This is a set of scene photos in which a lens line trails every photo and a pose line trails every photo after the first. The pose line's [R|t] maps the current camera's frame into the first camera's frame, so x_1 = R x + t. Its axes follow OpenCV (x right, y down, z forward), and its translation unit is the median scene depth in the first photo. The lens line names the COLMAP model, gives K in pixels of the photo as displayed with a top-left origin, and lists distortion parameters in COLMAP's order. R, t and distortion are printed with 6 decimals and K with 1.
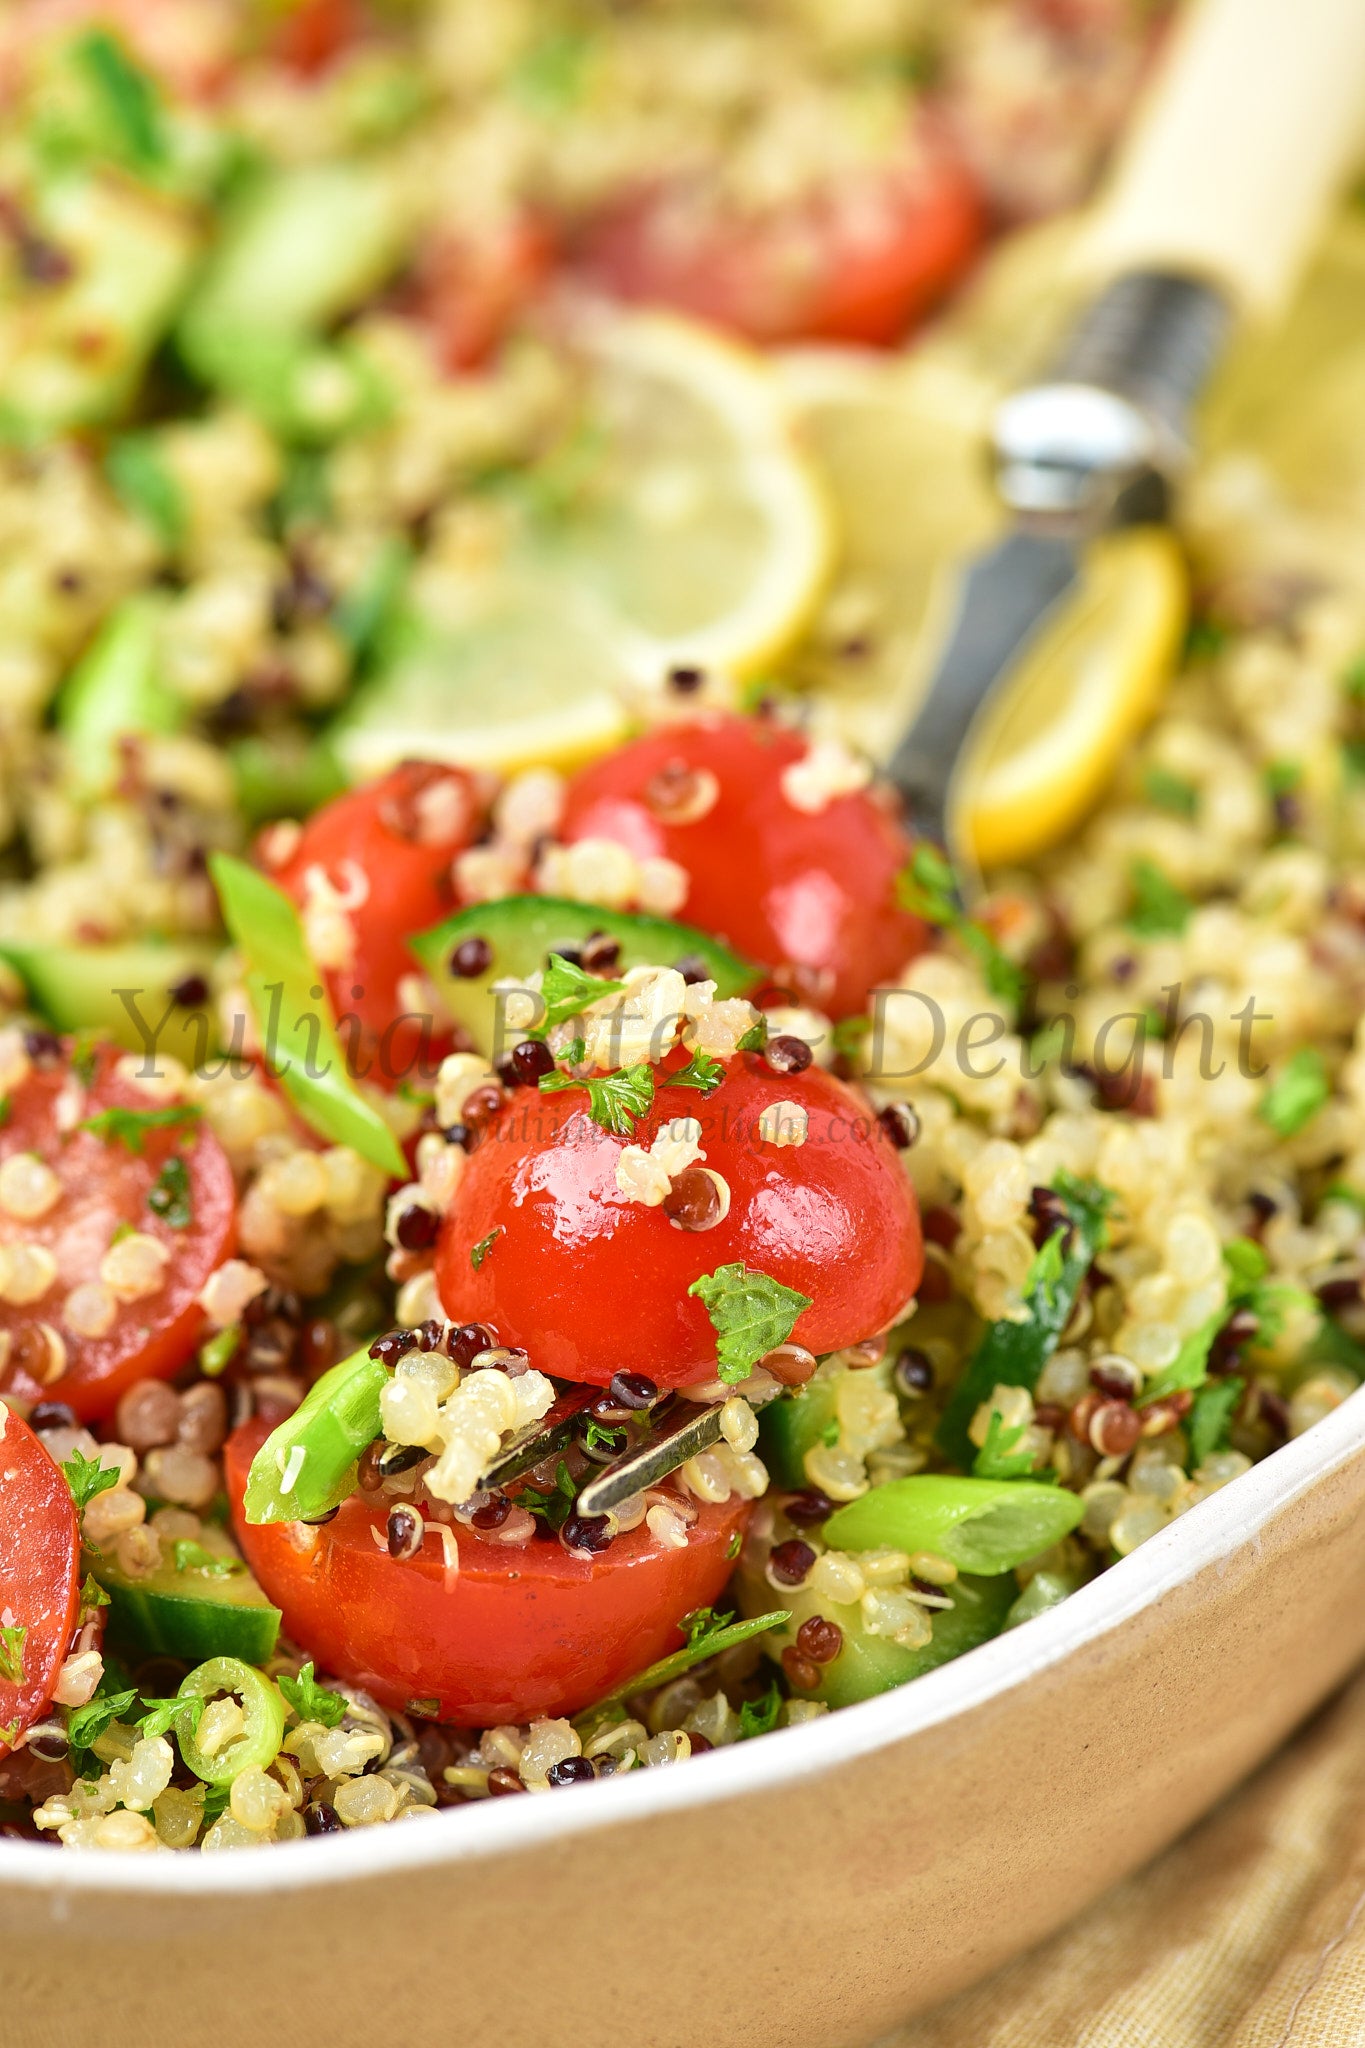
lens RADIAL K [[8345.4, 0, 677.4], [0, 8345.4, 1021.6], [0, 0, 1]] dist [-0.226447, 0.000000]
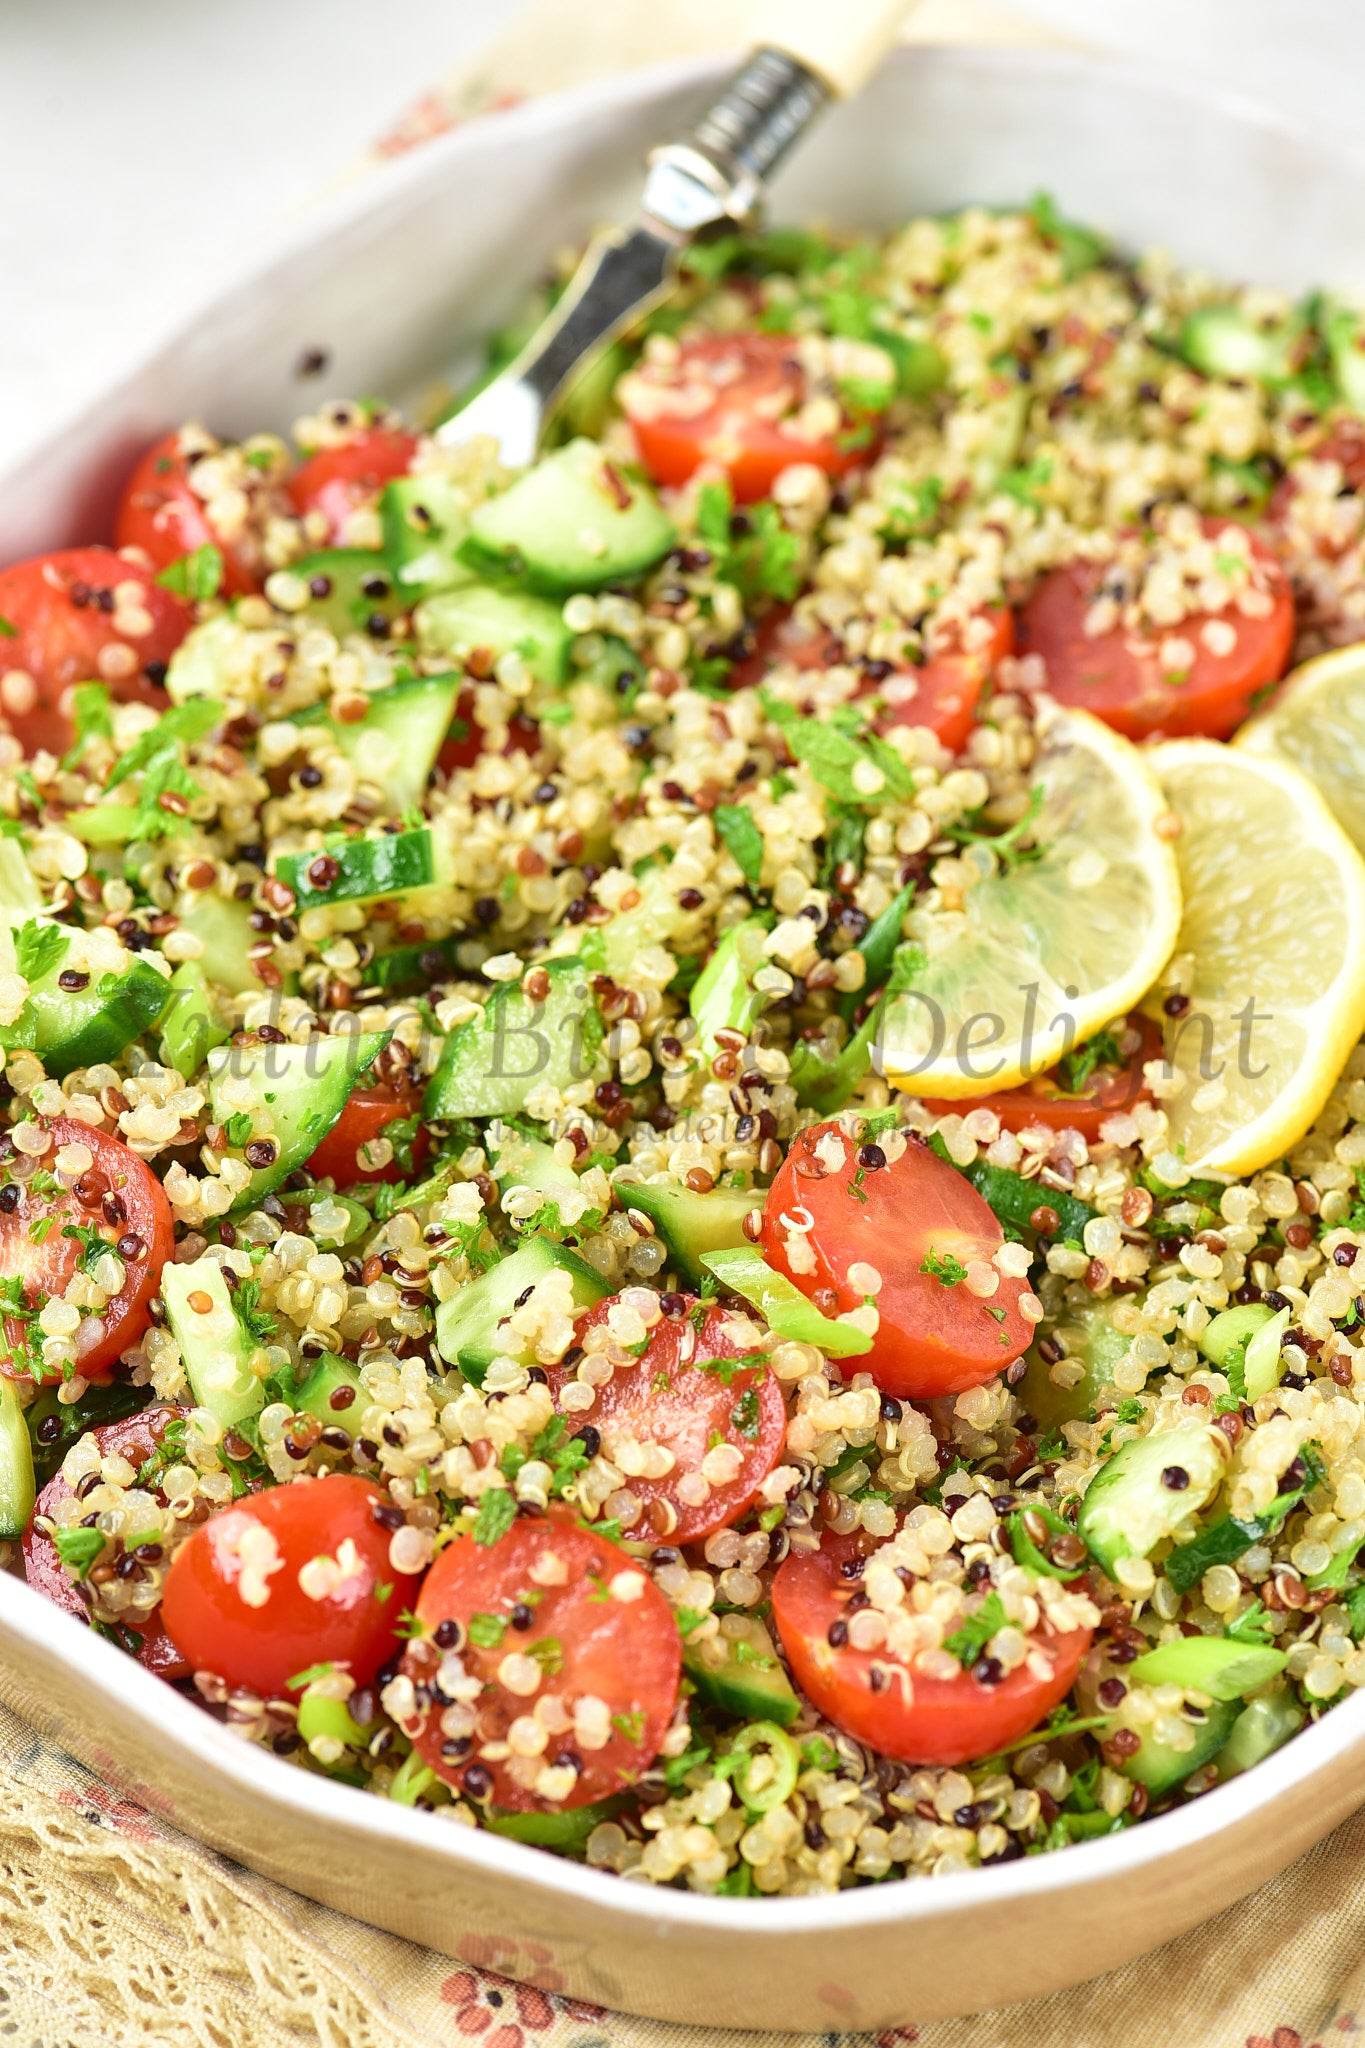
lens RADIAL K [[7204.6, 0, 683.9], [0, 7204.6, 1028.3], [0, 0, 1]] dist [-0.088941, 0.000000]
pose [[0.996442, 0.083163, -0.013668, -0.060413], [-0.078092, 0.972065, 0.221339, -0.363275], [0.031693, -0.219484, 0.975101, -0.350940]]
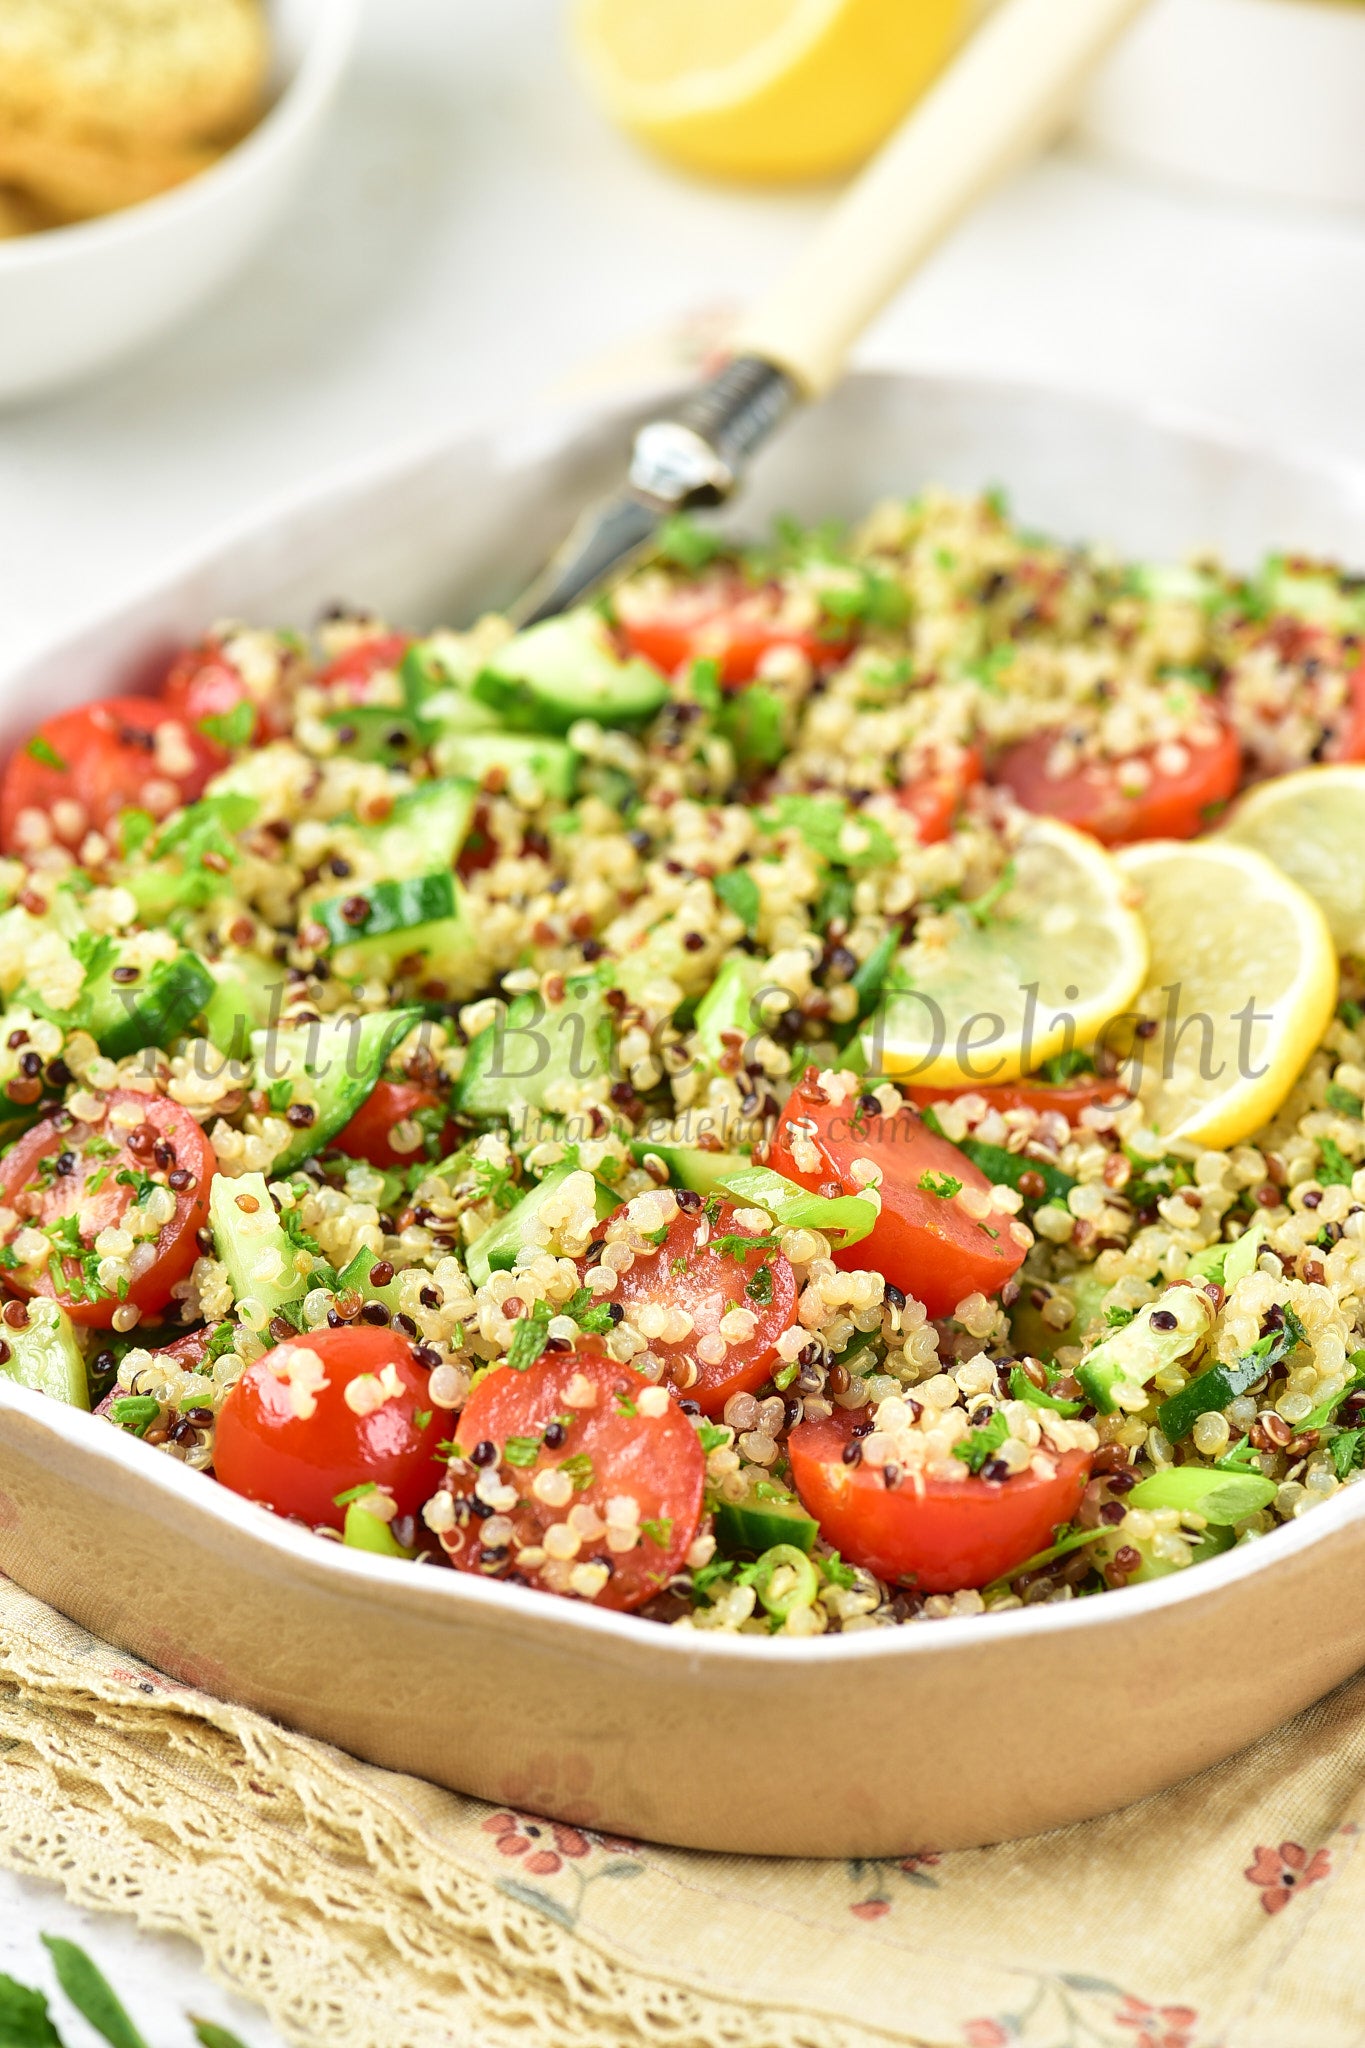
lens RADIAL K [[7204.6, 0, 694.1], [0, 7204.6, 1023.9], [0, 0, 1]] dist [-0.088941, 0.000000]
pose [[0.998131, 0.056704, -0.022794, -0.043726], [-0.058176, 0.995840, -0.070128, 0.072366], [0.018722, 0.071323, 0.997278, -0.498392]]
